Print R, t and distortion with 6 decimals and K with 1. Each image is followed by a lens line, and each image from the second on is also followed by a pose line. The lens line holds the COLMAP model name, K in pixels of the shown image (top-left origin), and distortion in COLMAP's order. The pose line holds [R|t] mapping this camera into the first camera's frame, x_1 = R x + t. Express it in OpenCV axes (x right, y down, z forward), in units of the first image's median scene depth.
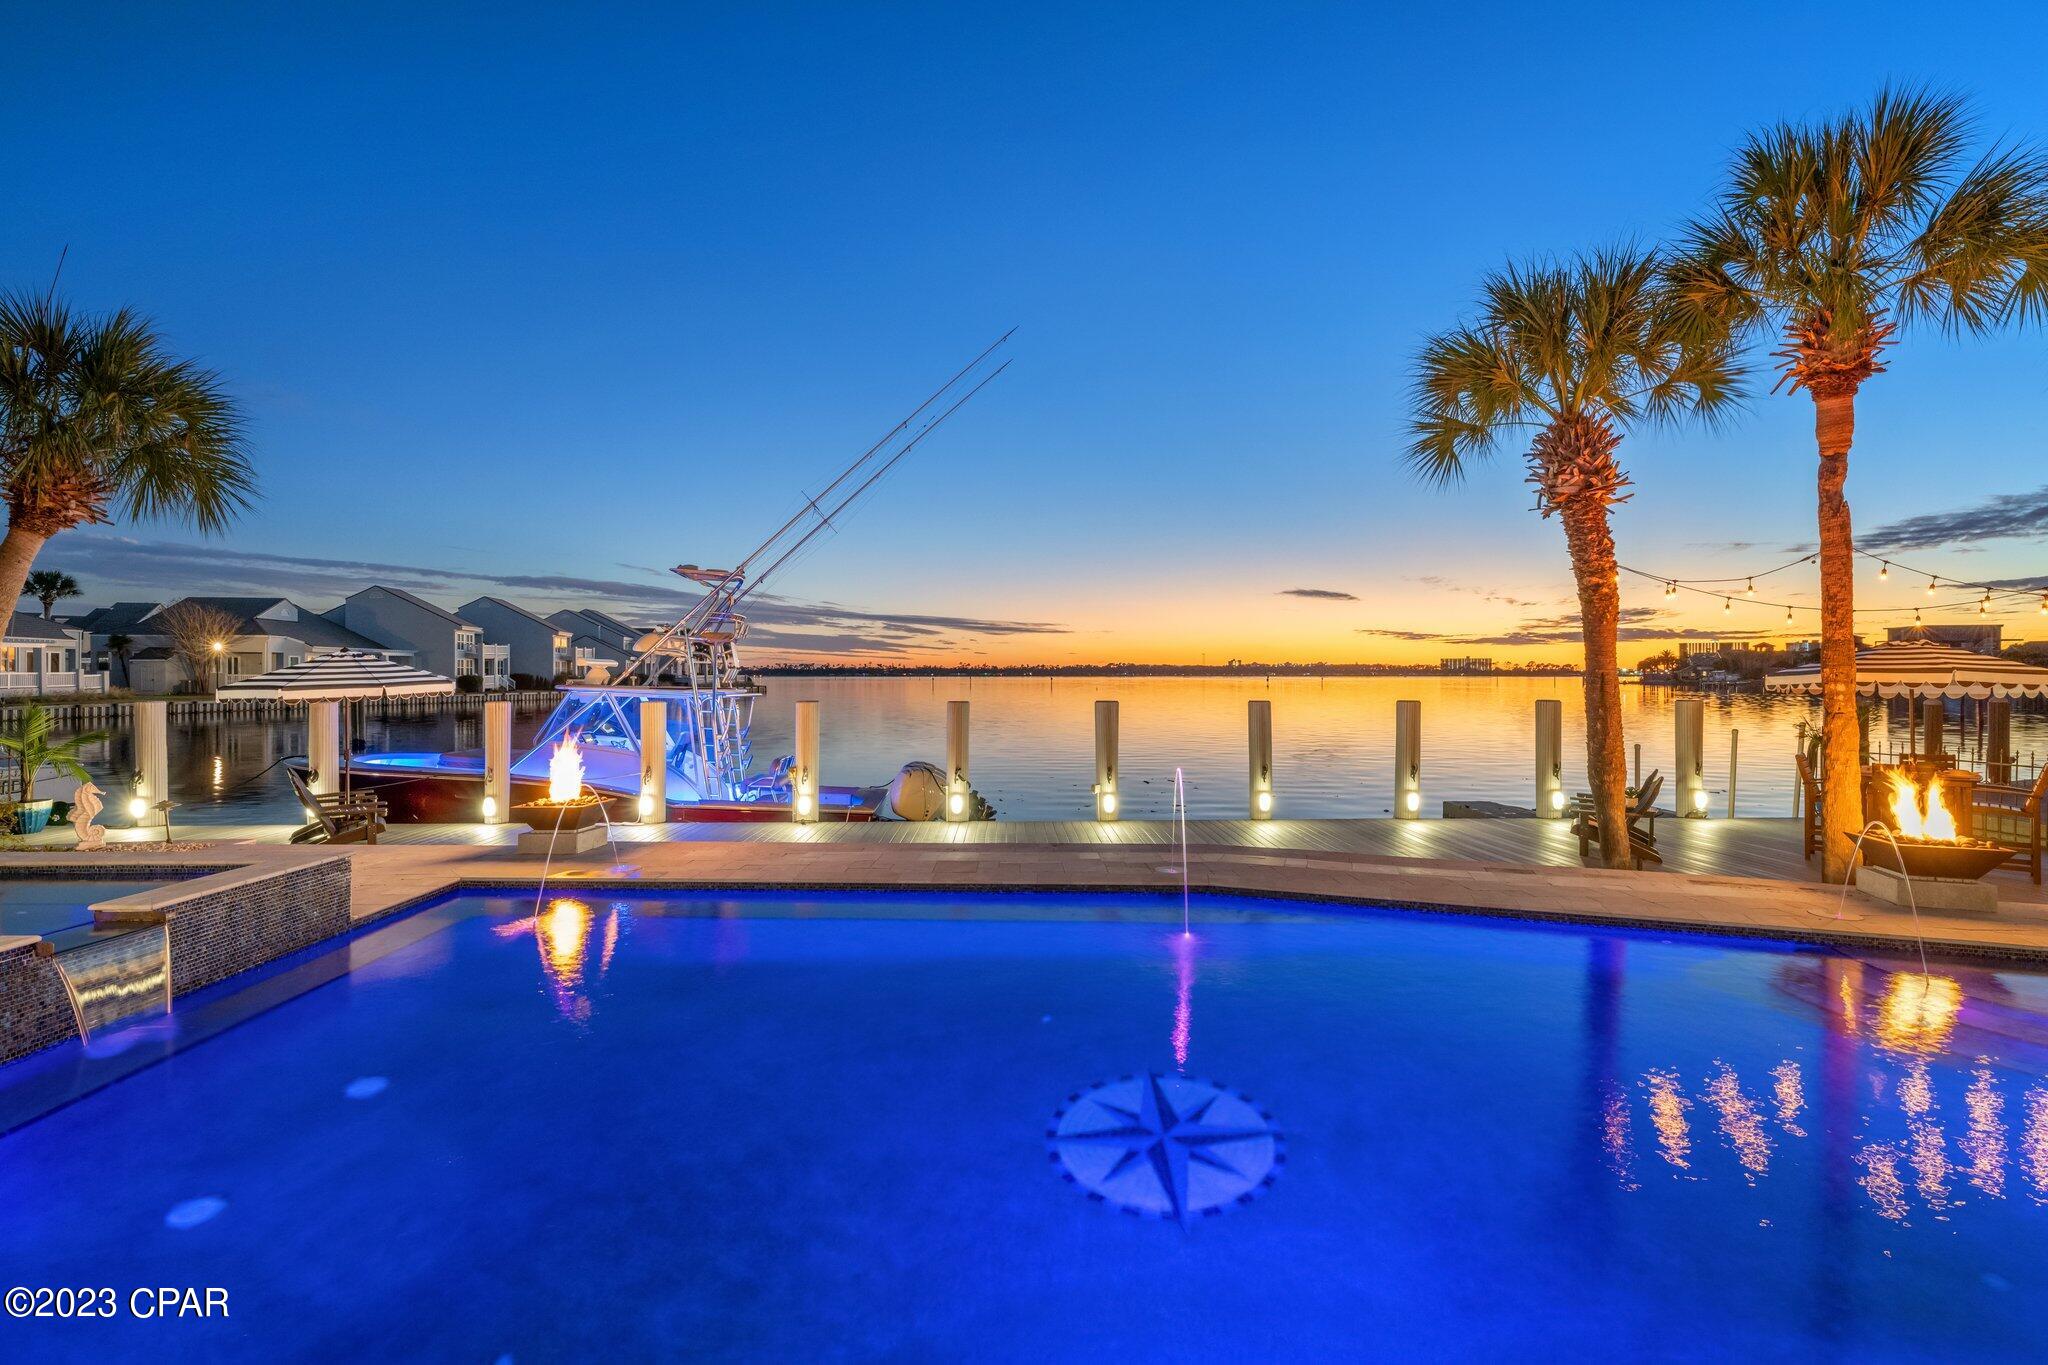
lens RADIAL K [[889.7, 0, 1028.0], [0, 889.7, 687.9], [0, 0, 1]] dist [0.001113, 0.000024]
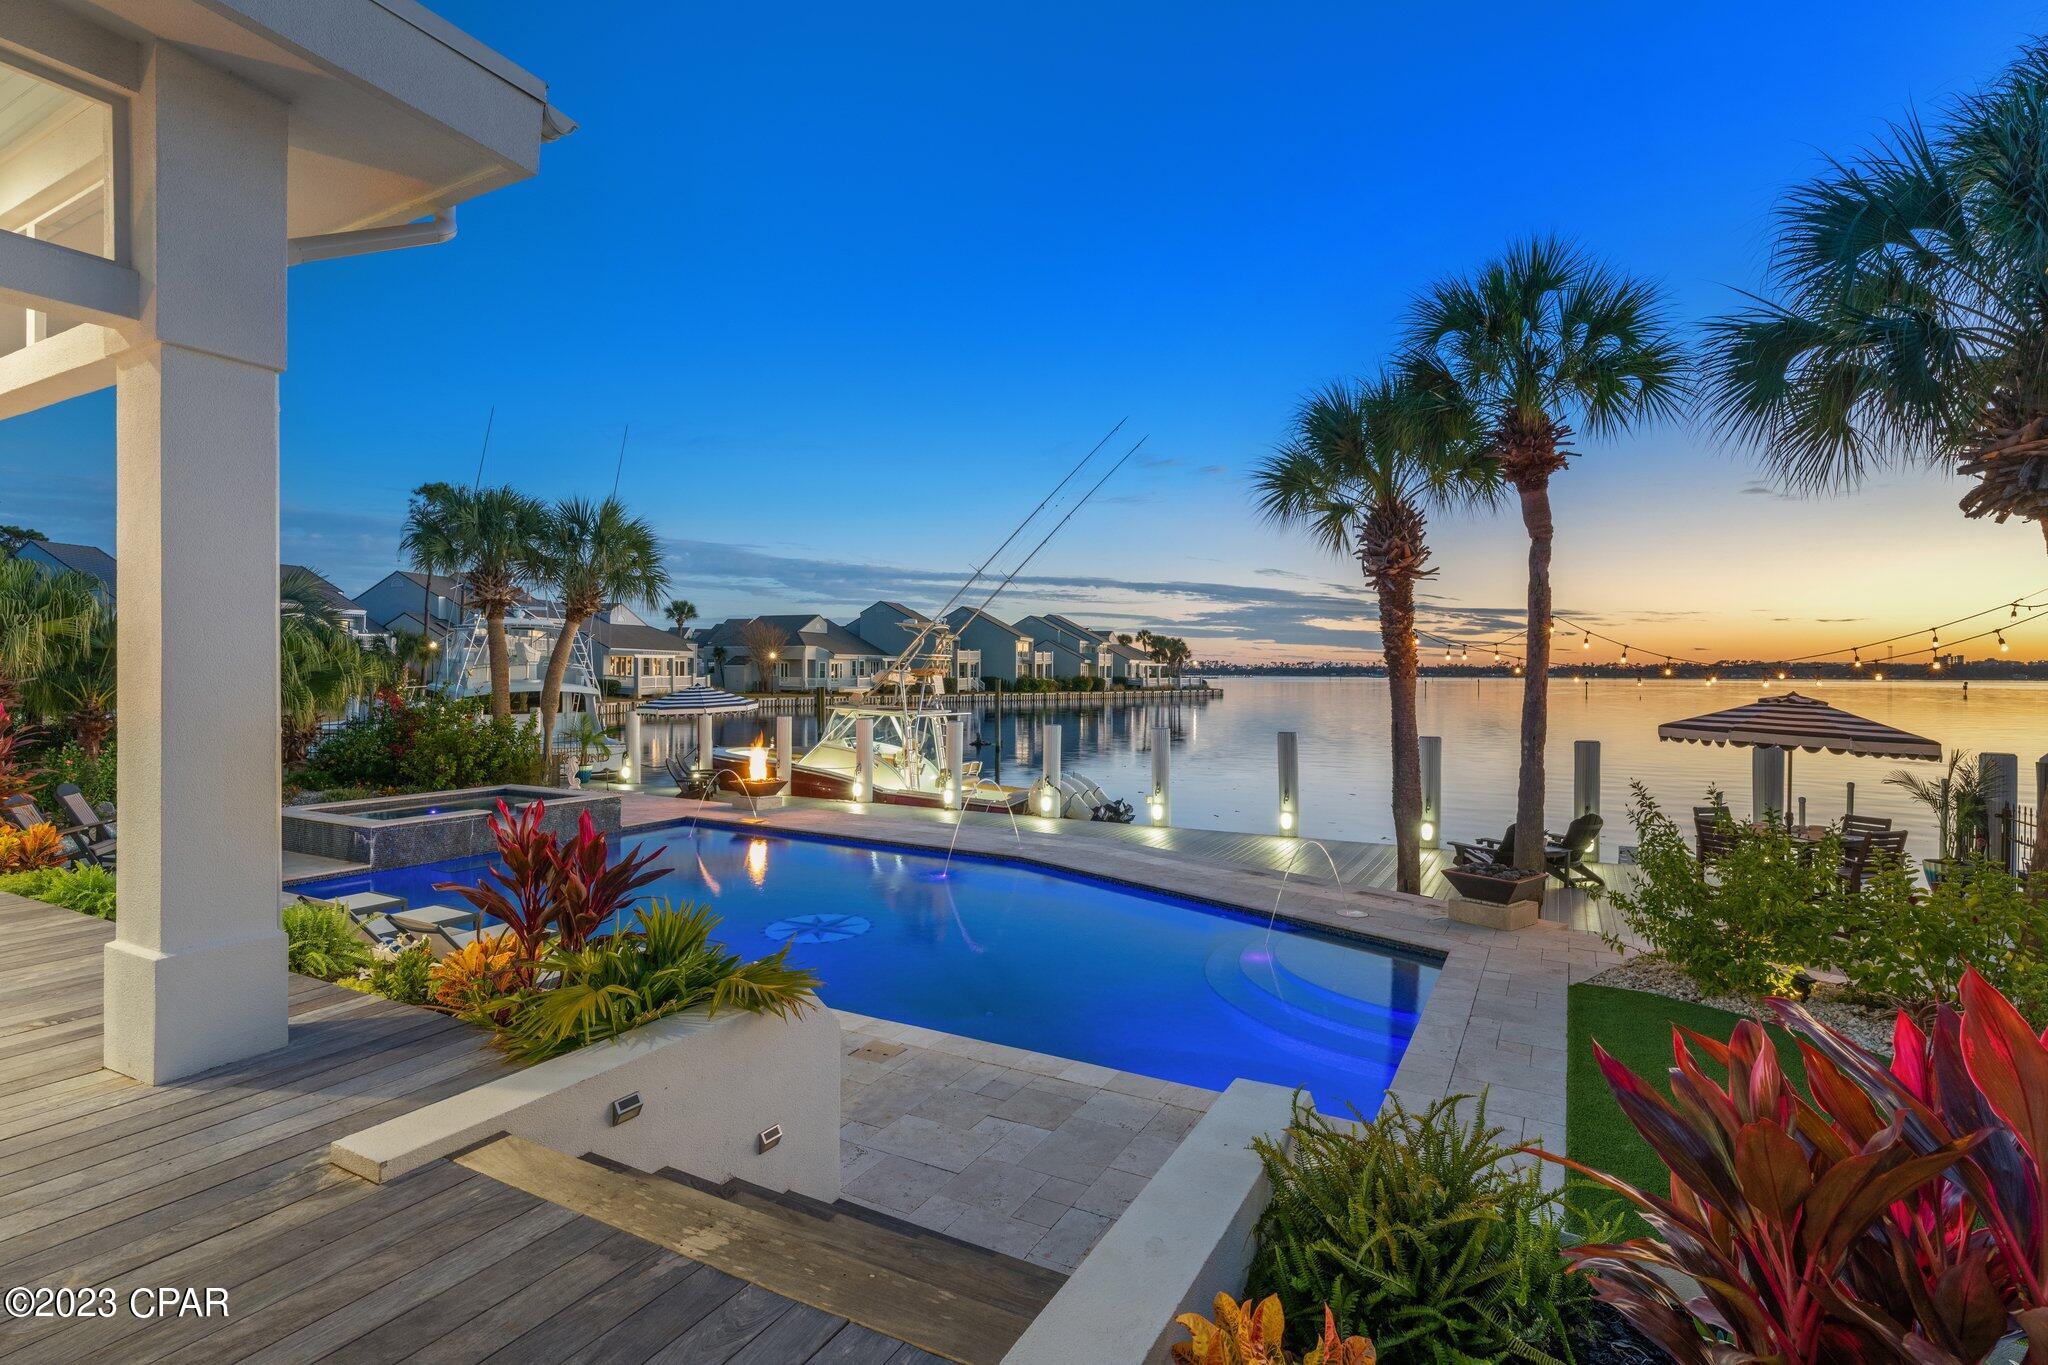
lens RADIAL K [[994.7, 0, 1017.2], [0, 994.7, 676.9], [0, 0, 1]] dist [0.014094, 0.000046]
pose [[0.862959, 0.005258, -0.505246, 0.628468], [-0.011257, 0.999898, -0.008821, -0.042426], [0.505148, 0.013300, 0.862930, -0.285956]]
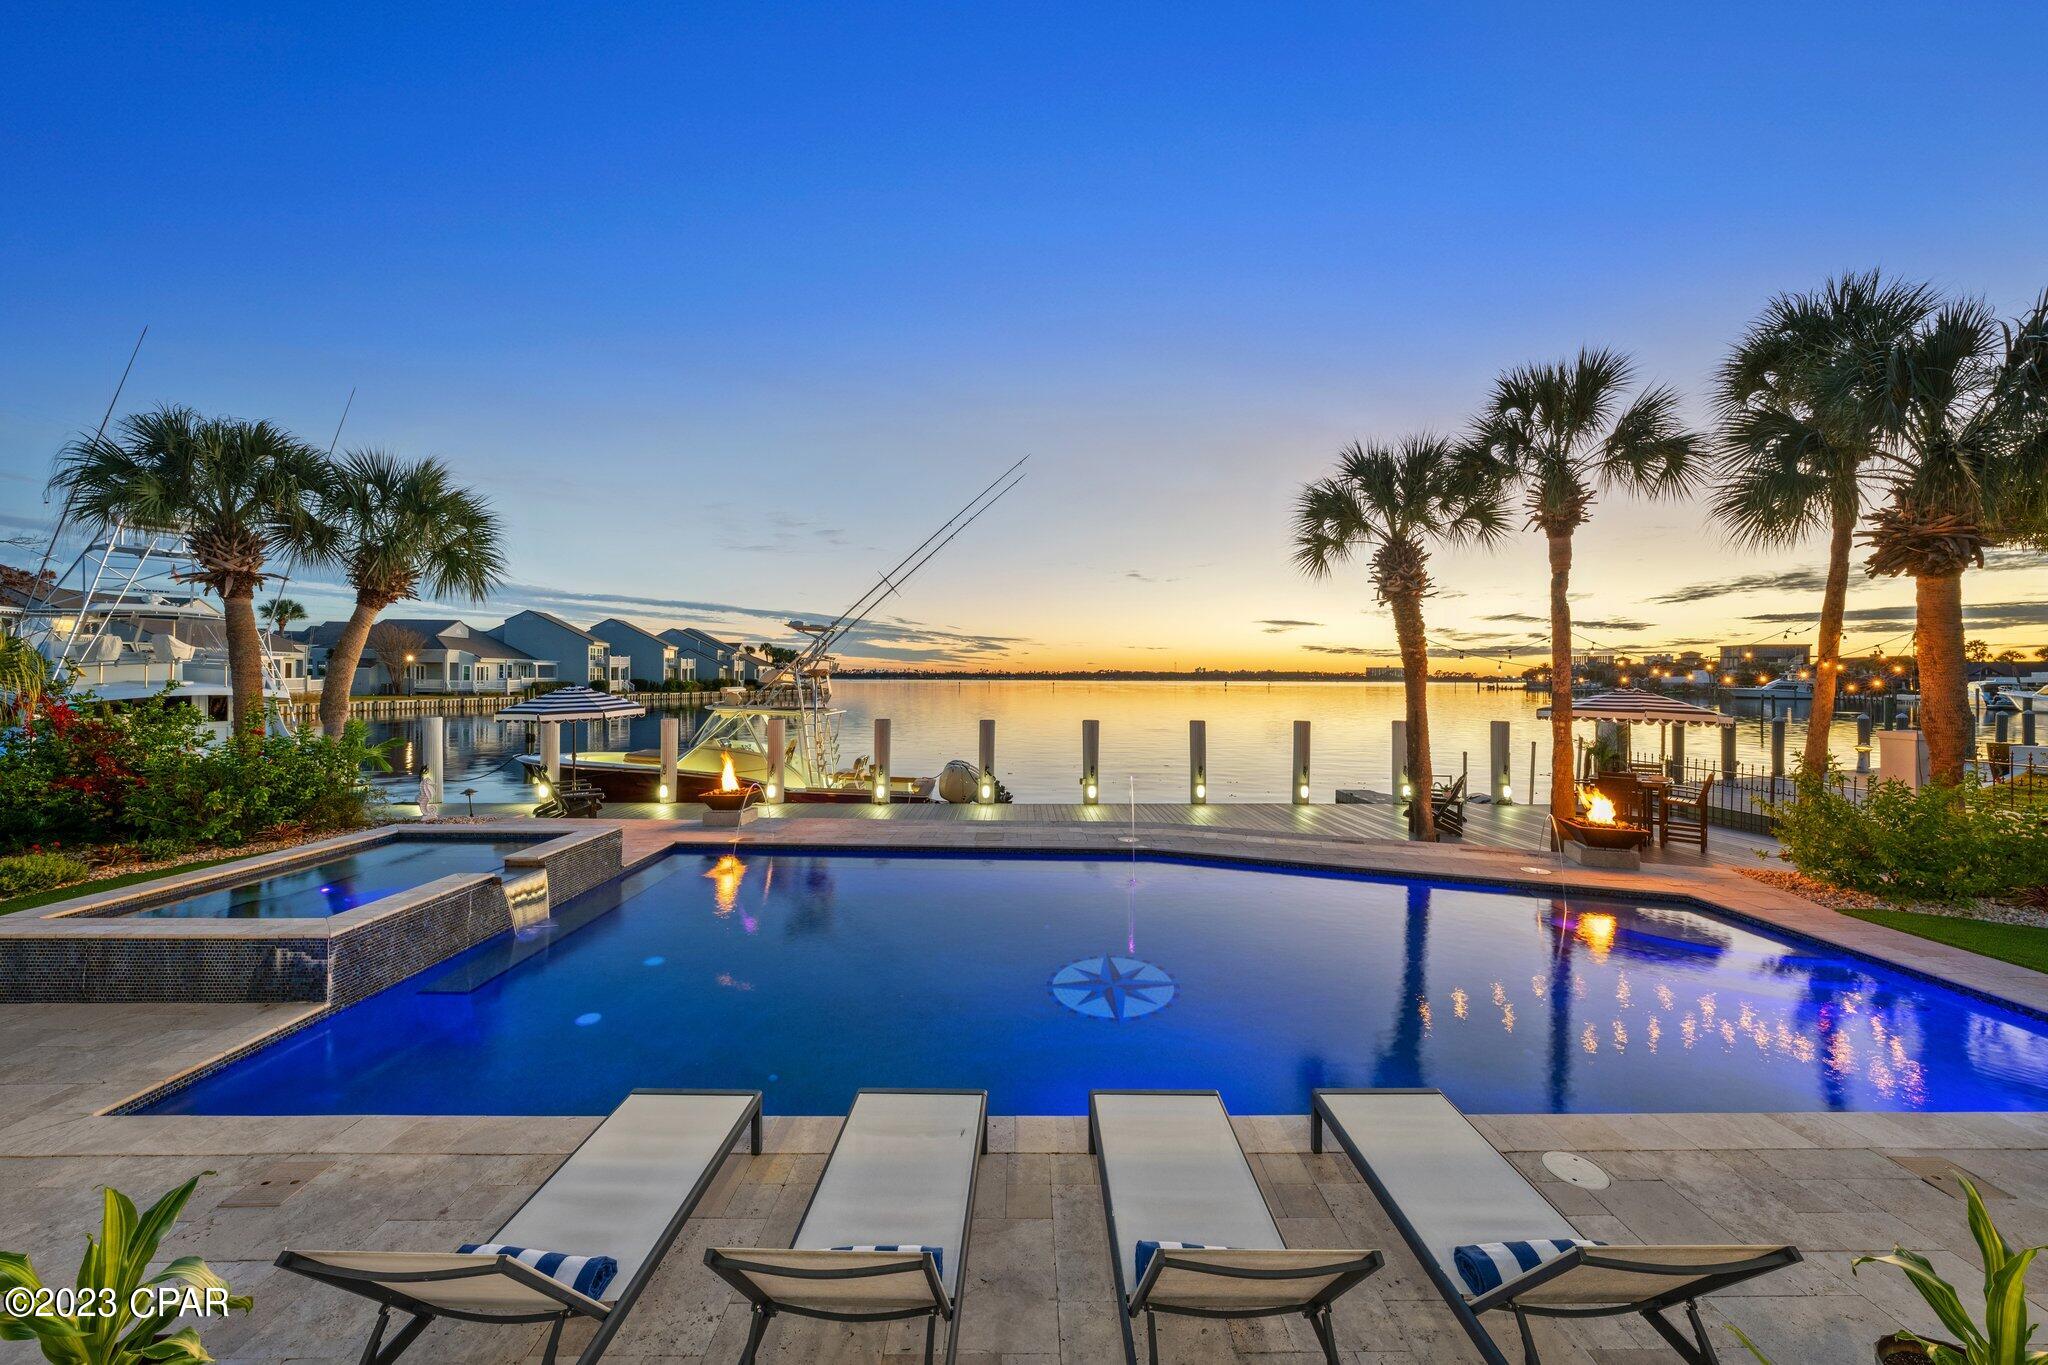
lens RADIAL K [[712.3, 0, 1027.4], [0, 712.3, 681.9], [0, 0, 1]] dist [-0.001243, -0.000080]
pose [[0.999939, 0.004957, -0.009899, -0.003008], [-0.005055, 0.999938, -0.009960, -0.036253], [0.009849, 0.010010, 0.999901, -0.154372]]
